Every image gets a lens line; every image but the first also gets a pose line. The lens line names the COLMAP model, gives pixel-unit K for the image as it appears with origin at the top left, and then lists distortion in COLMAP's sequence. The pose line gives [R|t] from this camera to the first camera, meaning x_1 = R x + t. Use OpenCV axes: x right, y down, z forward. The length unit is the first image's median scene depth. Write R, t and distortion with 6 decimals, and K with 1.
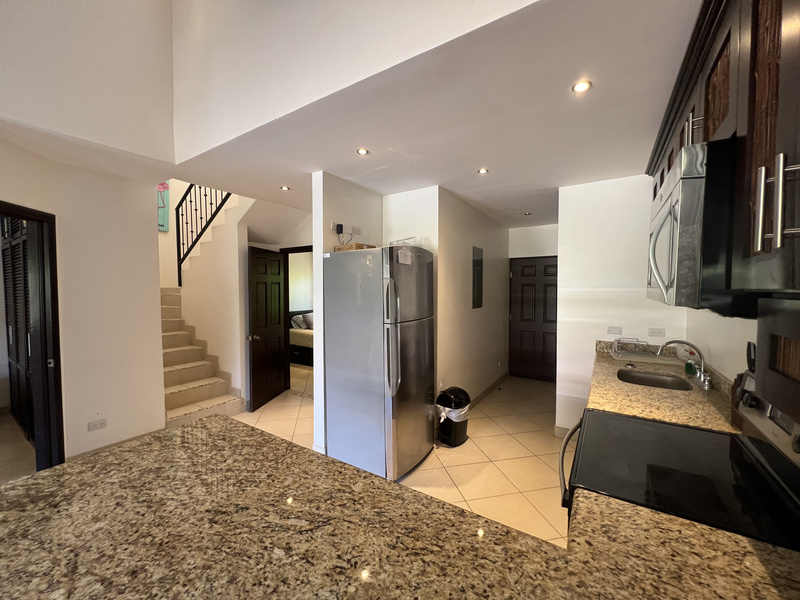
lens RADIAL K [[319.9, 0, 399.5], [0, 319.9, 298.3], [0, 0, 1]] dist [-0.000074, -0.000028]
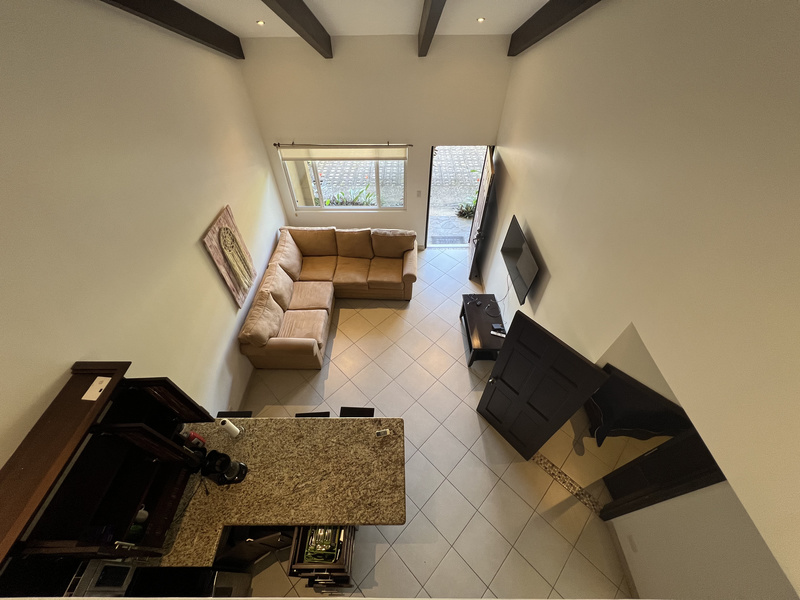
lens RADIAL K [[319.9, 0, 399.3], [0, 319.9, 297.5], [0, 0, 1]] dist [-0.000074, -0.000028]
pose [[-0.841556, 0.403346, -0.359300, -0.704530], [-0.012308, 0.650669, 0.759261, -2.920587], [0.540030, 0.643383, -0.542610, 1.917435]]
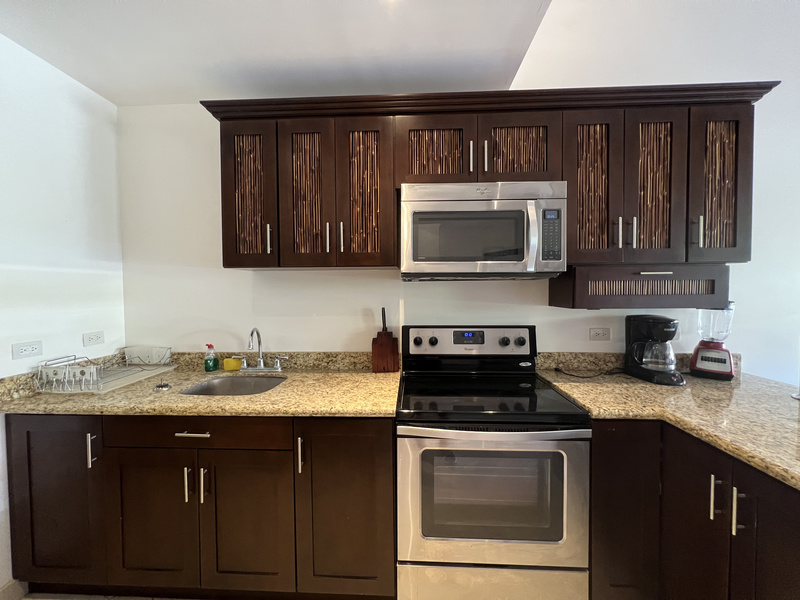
lens RADIAL K [[319.9, 0, 396.7], [0, 319.9, 297.0], [0, 0, 1]] dist [-0.000074, -0.000028]
pose [[-0.506432, -0.015742, 0.862136, -0.163465], [0.033213, 0.998735, 0.037746, 0.061361], [-0.861640, 0.047750, -0.505269, 2.434697]]
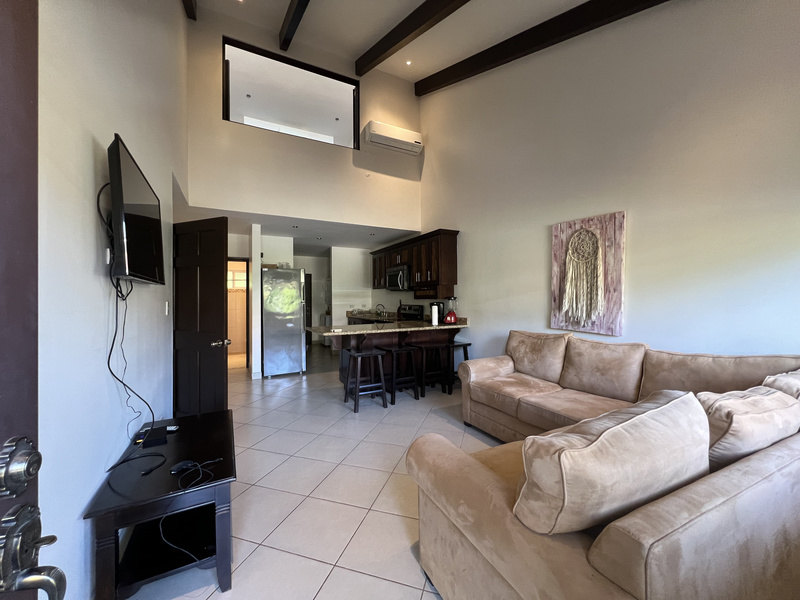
lens RADIAL K [[319.9, 0, 399.3], [0, 319.9, 301.0], [0, 0, 1]] dist [-0.000074, -0.000028]
pose [[0.491083, -0.007867, 0.871077, -4.485415], [0.031170, 0.999478, -0.008546, 0.295504], [-0.870555, 0.031348, 0.491072, -1.934254]]
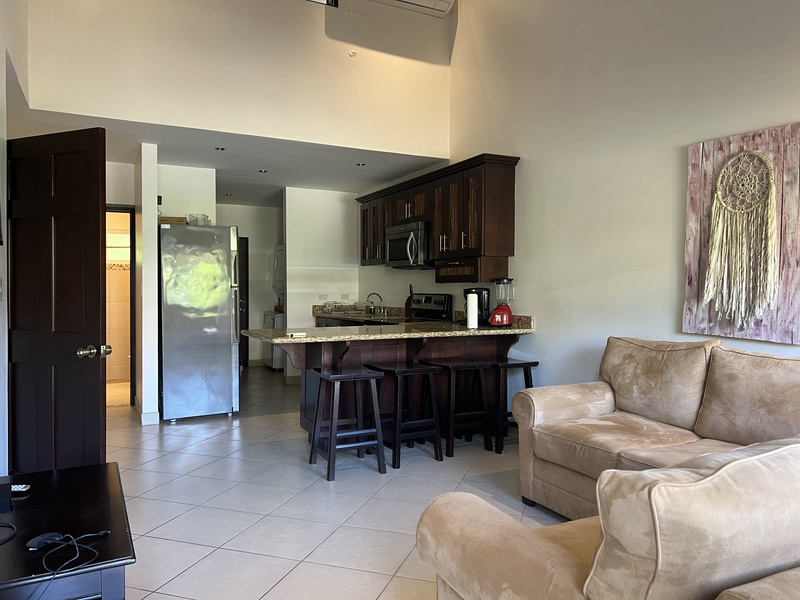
lens RADIAL K [[598.9, 0, 398.7], [0, 598.9, 301.8], [0, 0, 1]] dist [0.060451, -0.053927]
pose [[0.506922, -0.017323, 0.861818, -4.658874], [0.023744, 0.999699, 0.006129, 0.367502], [-0.861665, 0.017356, 0.507181, -2.038087]]
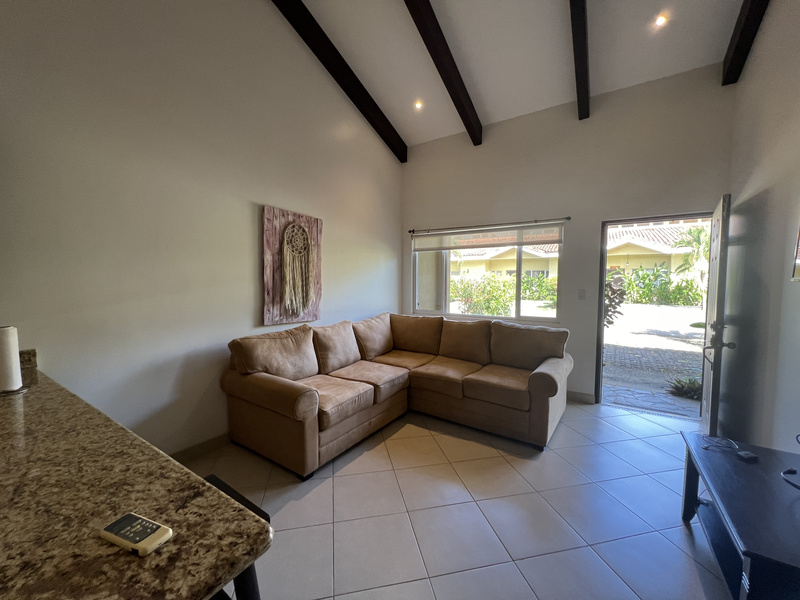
lens RADIAL K [[319.9, 0, 399.9], [0, 319.9, 300.6], [0, 0, 1]] dist [-0.000074, -0.000028]
pose [[-0.999996, -0.000259, 0.002729, -1.743167], [0.000004, 0.995387, 0.095943, 0.077373], [-0.002741, 0.095943, -0.995383, 1.514393]]
